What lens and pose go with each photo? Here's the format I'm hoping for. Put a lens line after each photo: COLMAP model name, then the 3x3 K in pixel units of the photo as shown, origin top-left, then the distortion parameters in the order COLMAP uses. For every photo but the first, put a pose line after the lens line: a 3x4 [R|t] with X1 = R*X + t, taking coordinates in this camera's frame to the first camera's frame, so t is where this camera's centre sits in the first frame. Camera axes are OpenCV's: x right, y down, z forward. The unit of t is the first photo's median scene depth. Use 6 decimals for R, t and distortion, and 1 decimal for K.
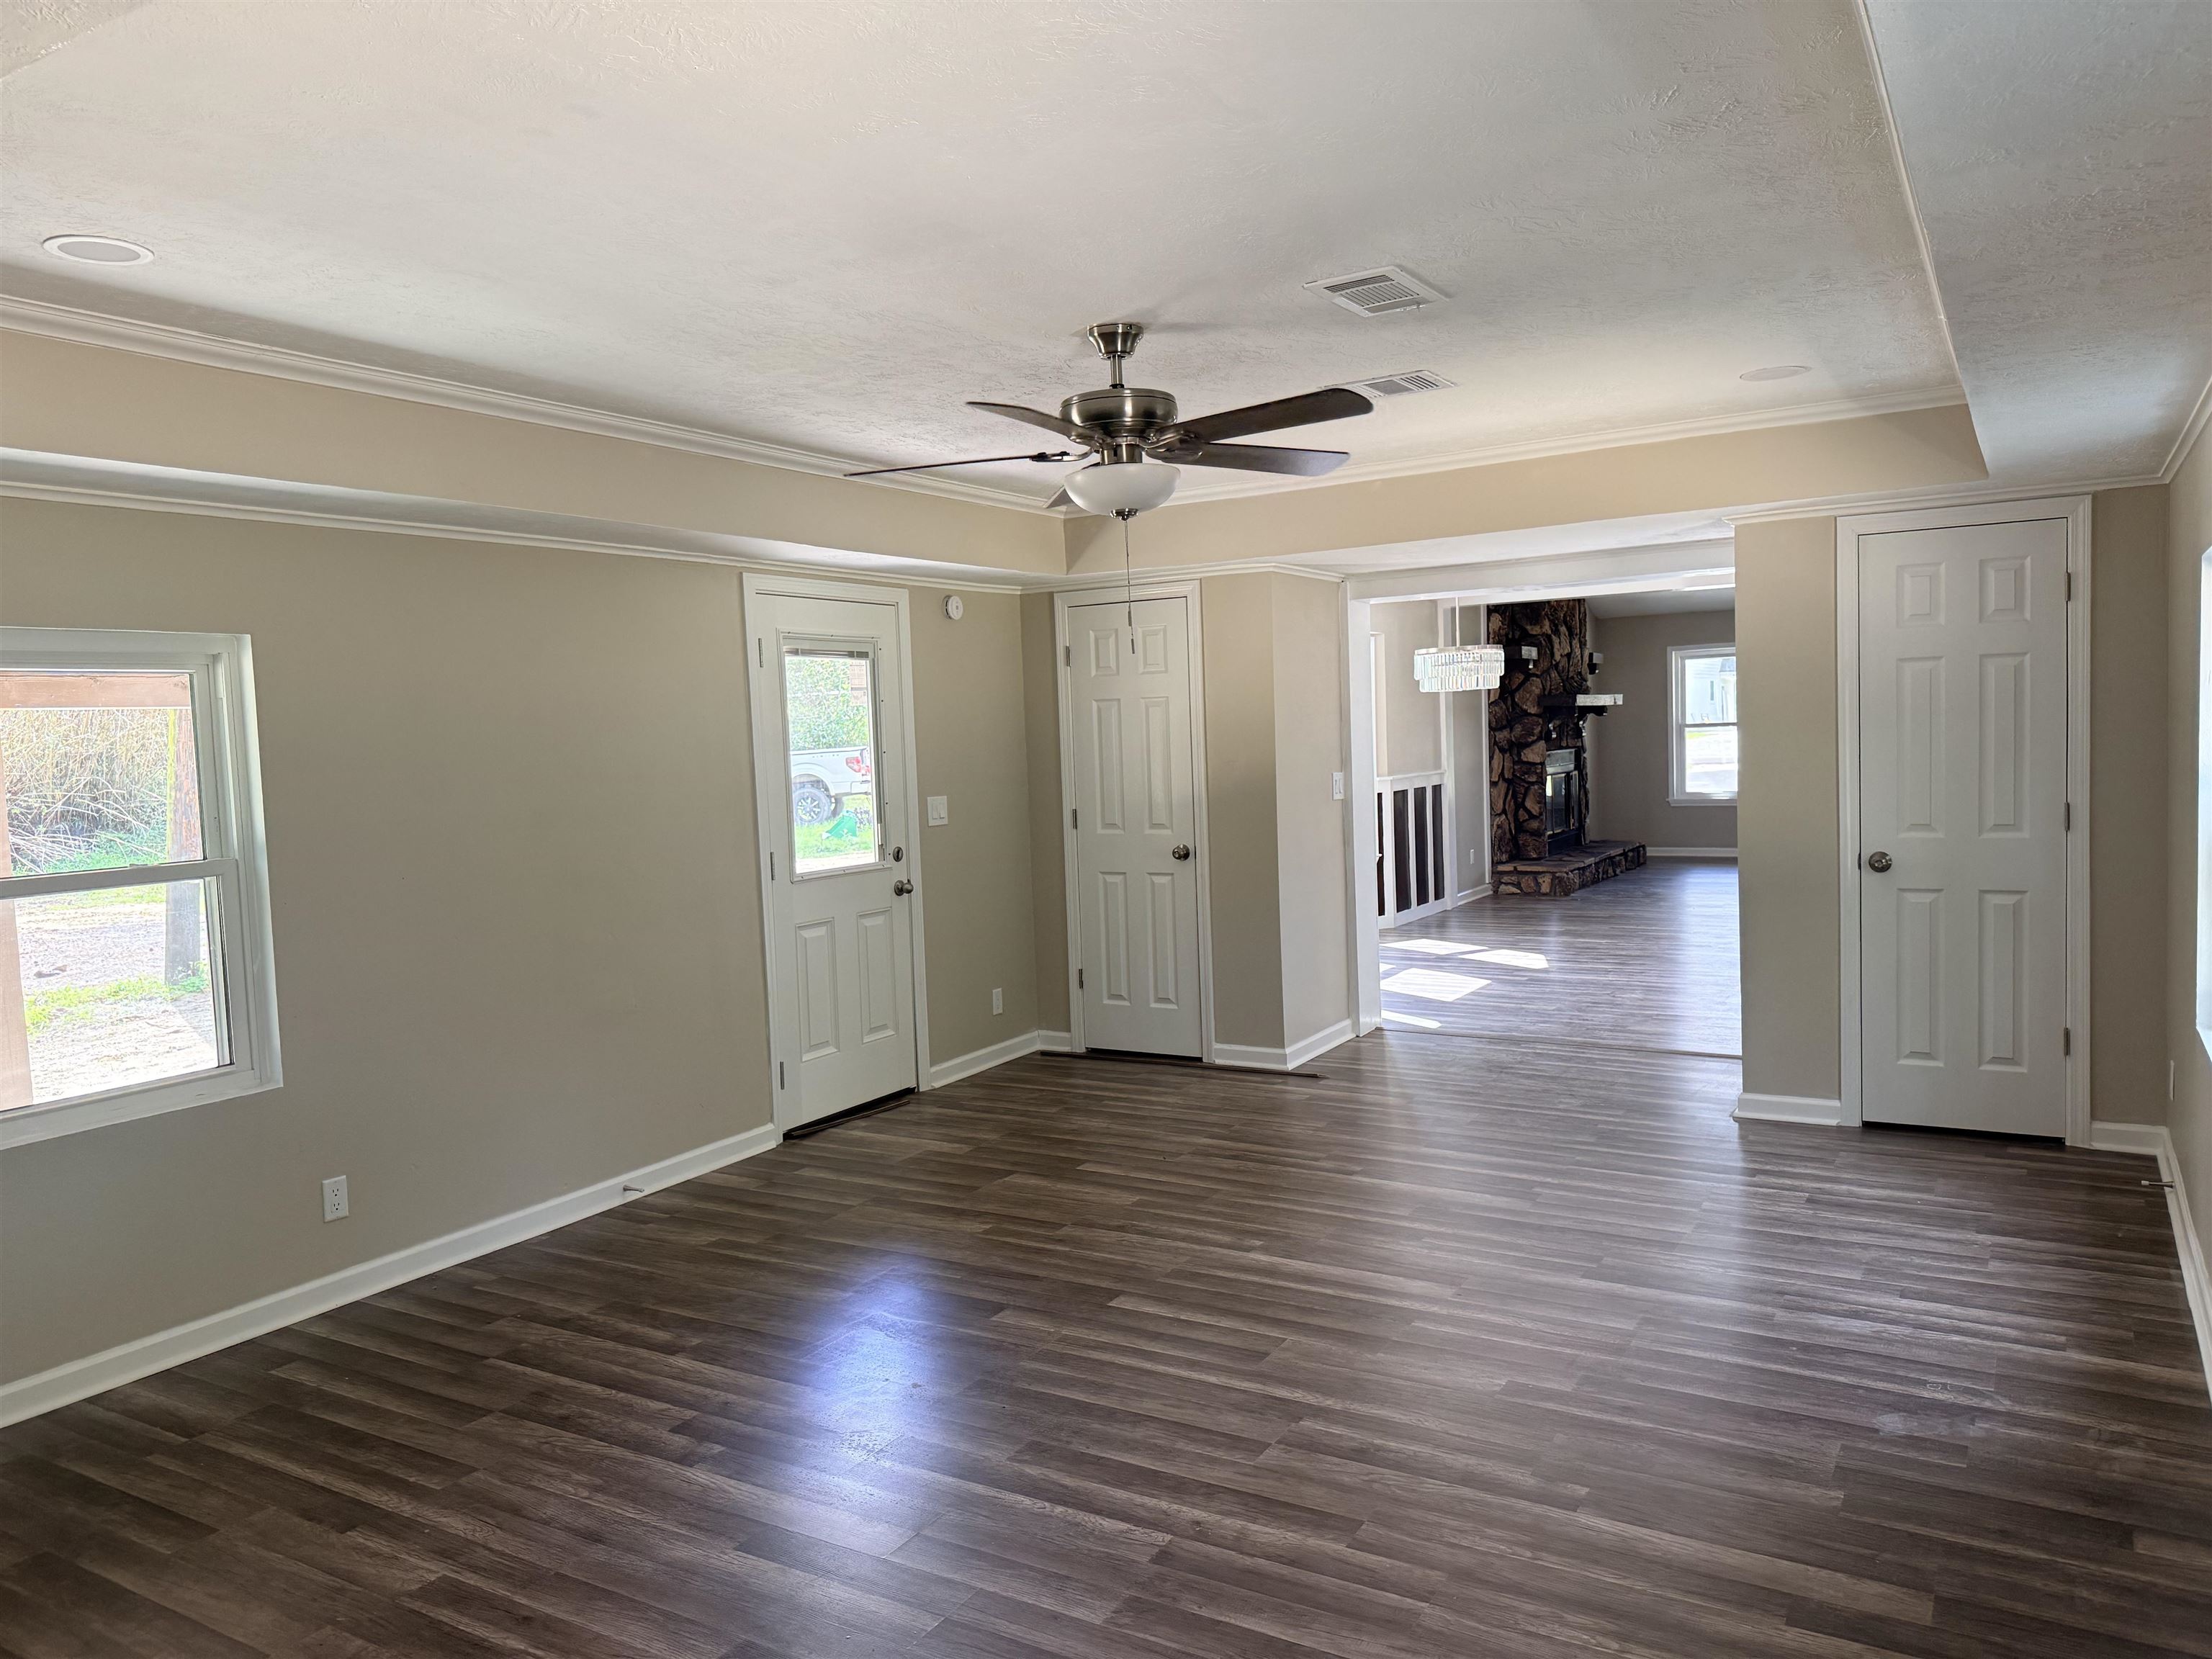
lens RADIAL K [[1576.1, 0, 1100.2], [0, 1576.1, 824.5], [0, 0, 1]] dist [0.055081, -0.057553]
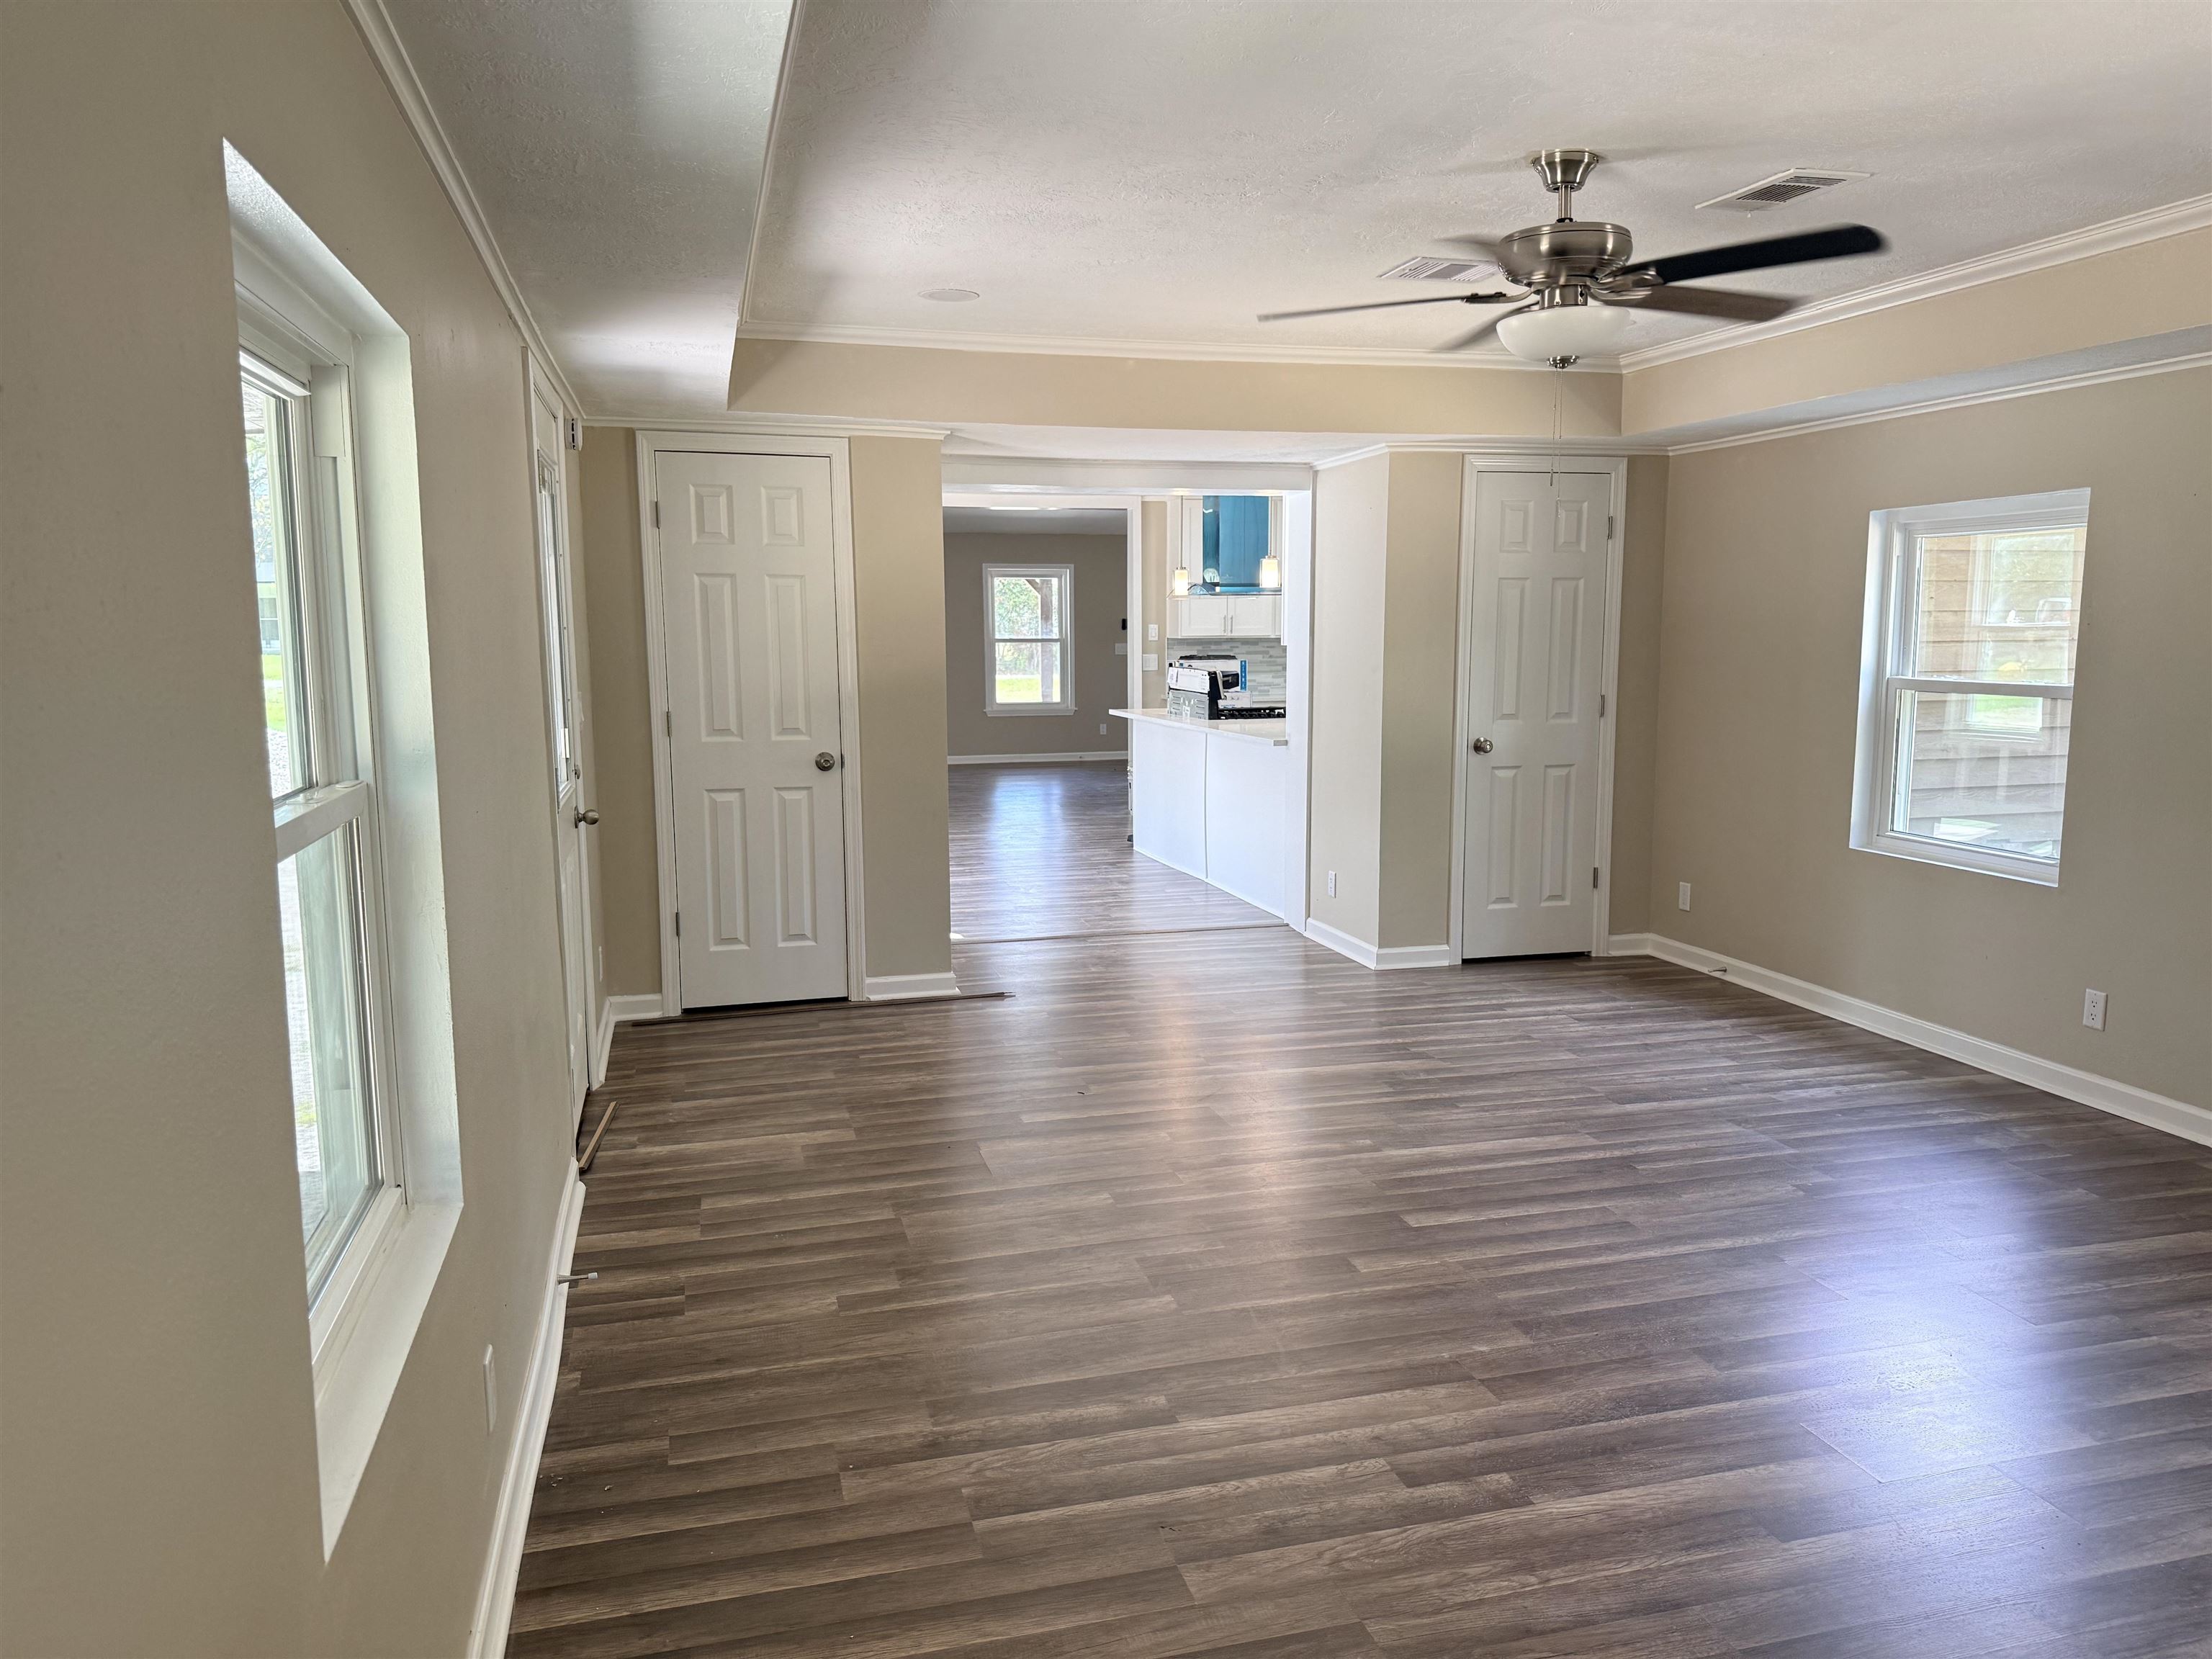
lens RADIAL K [[1576.1, 0, 1142.6], [0, 1576.1, 820.7], [0, 0, 1]] dist [0.055081, -0.057553]
pose [[0.686120, -0.055009, 0.725406, -0.737477], [0.023173, 0.998284, 0.053784, 0.012898], [-0.727119, -0.020093, 0.686217, 0.470317]]
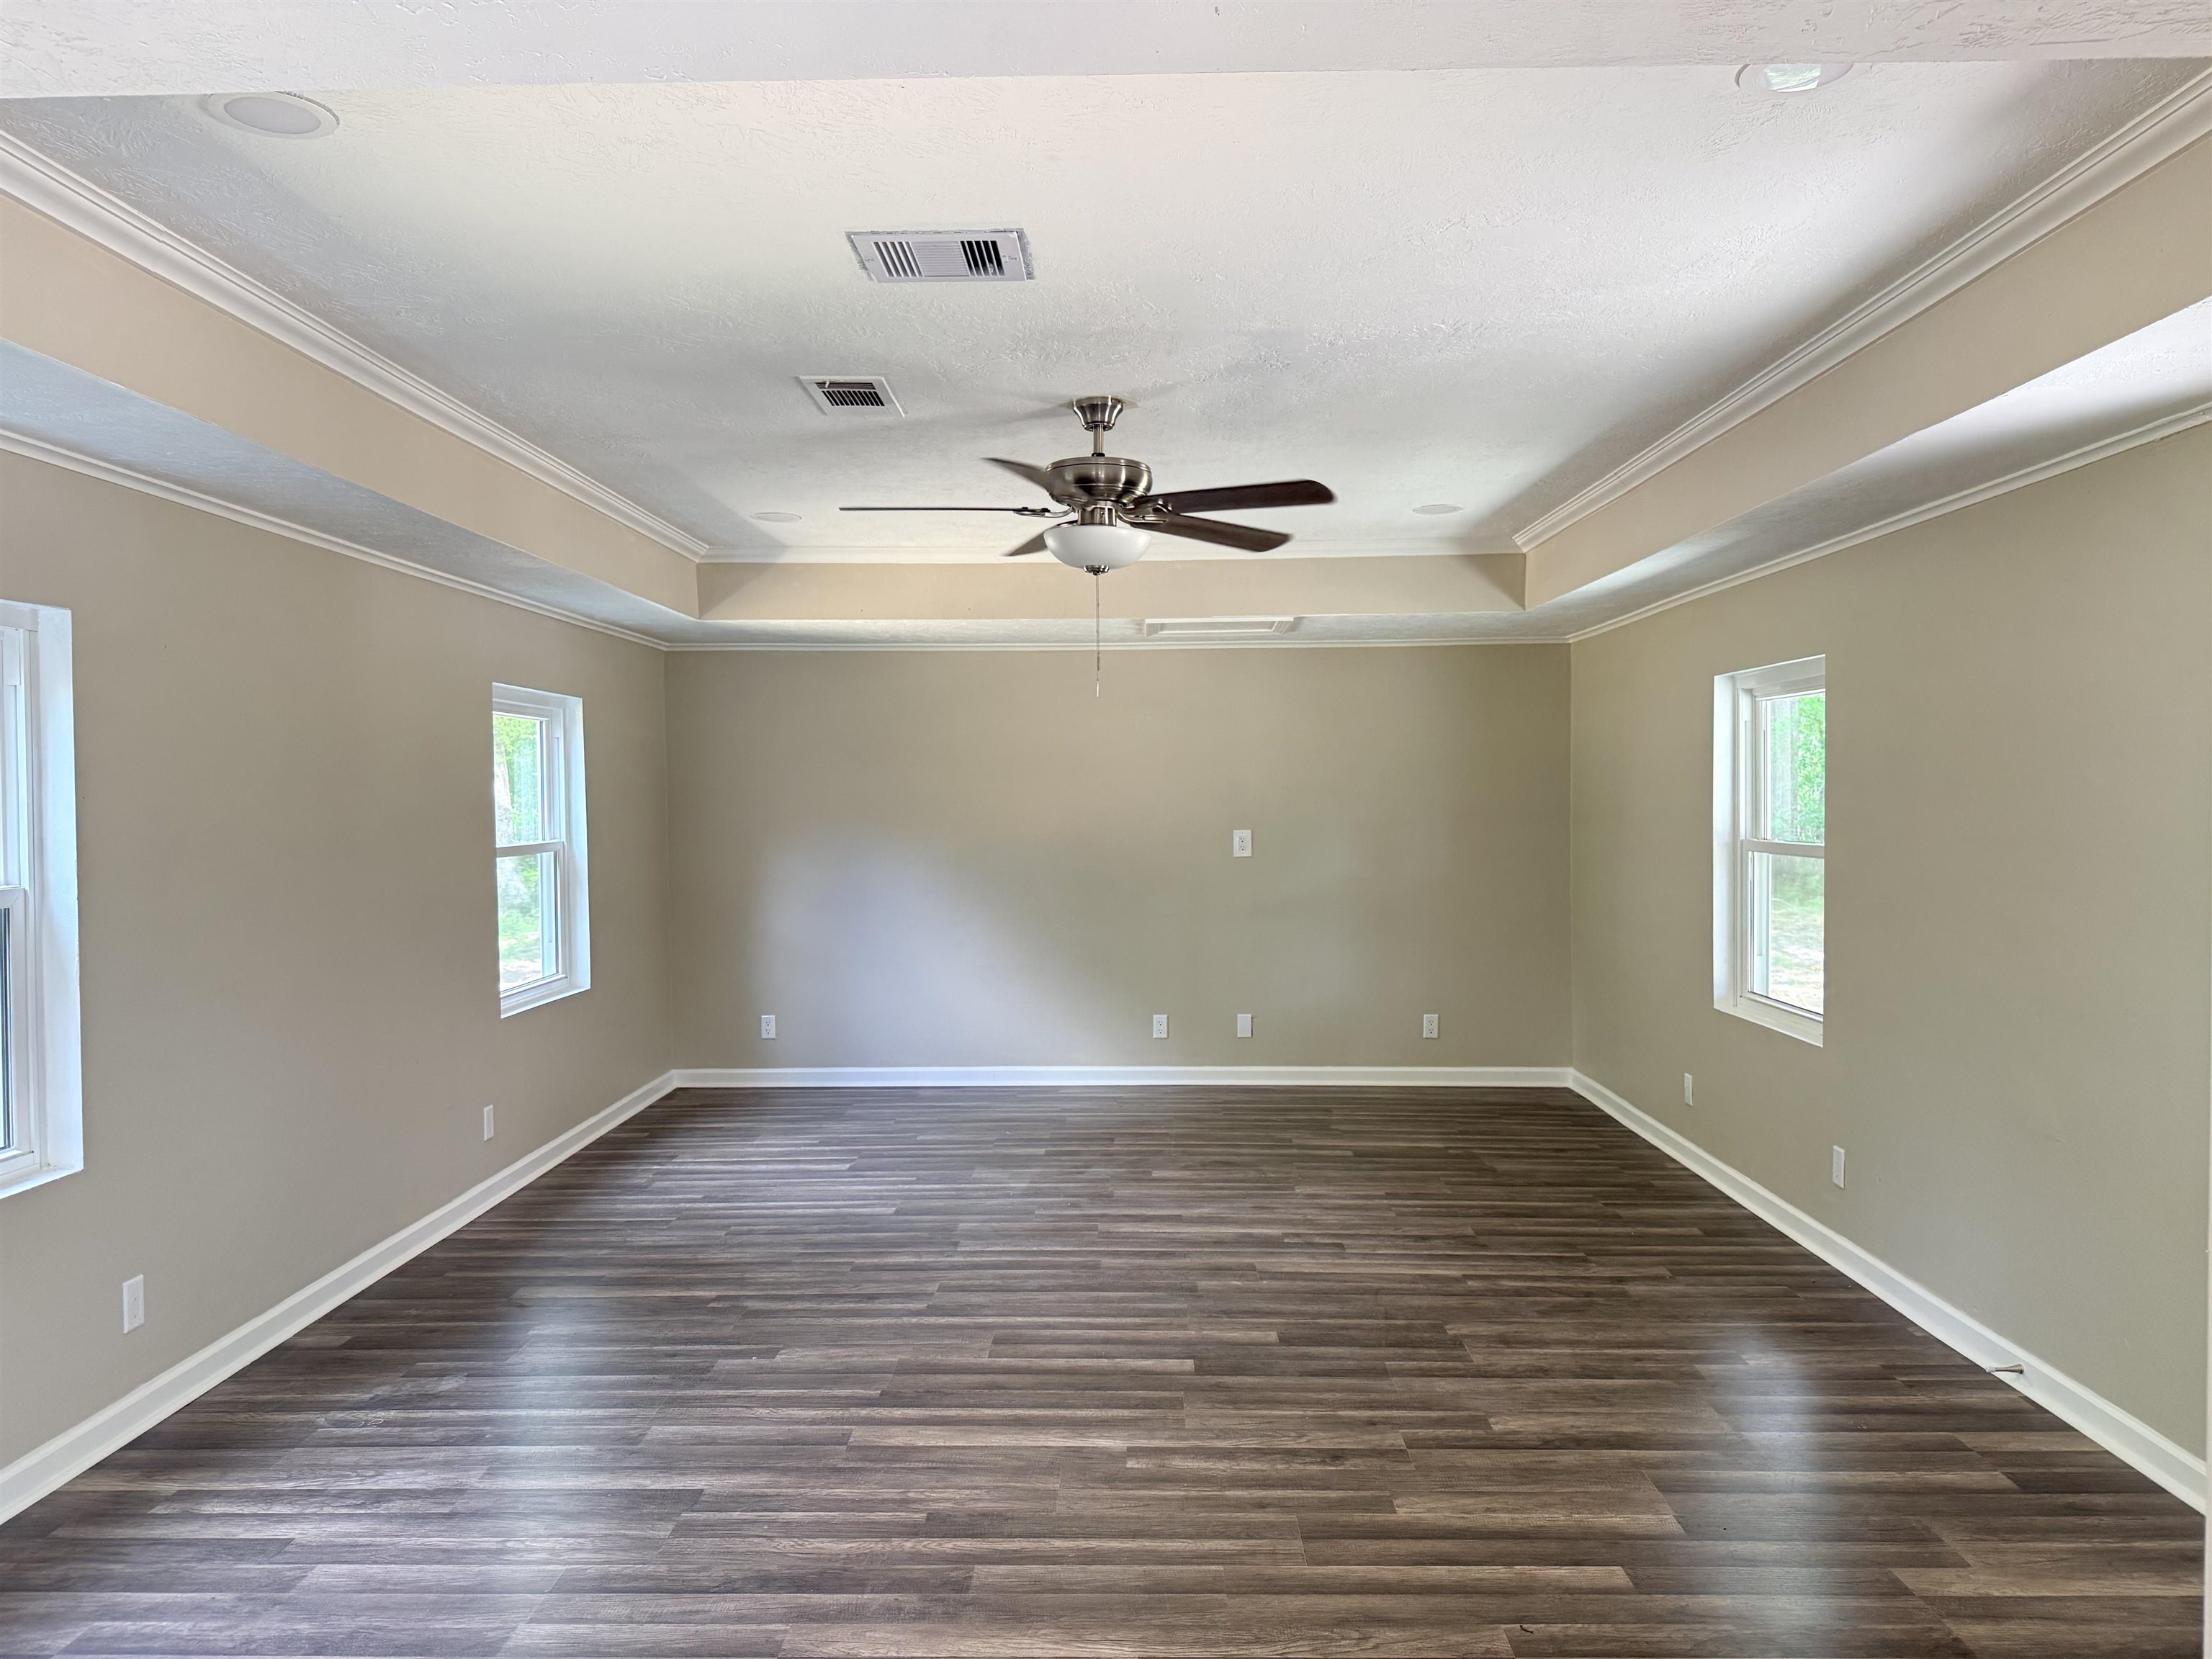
lens RADIAL K [[1576.1, 0, 1092.6], [0, 1576.1, 838.0], [0, 0, 1]] dist [0.055081, -0.057553]
pose [[-0.871881, 0.058580, -0.486202, 0.490427], [0.009926, 0.994730, 0.102050, -0.106515], [0.489618, 0.084150, -0.867867, 1.722200]]
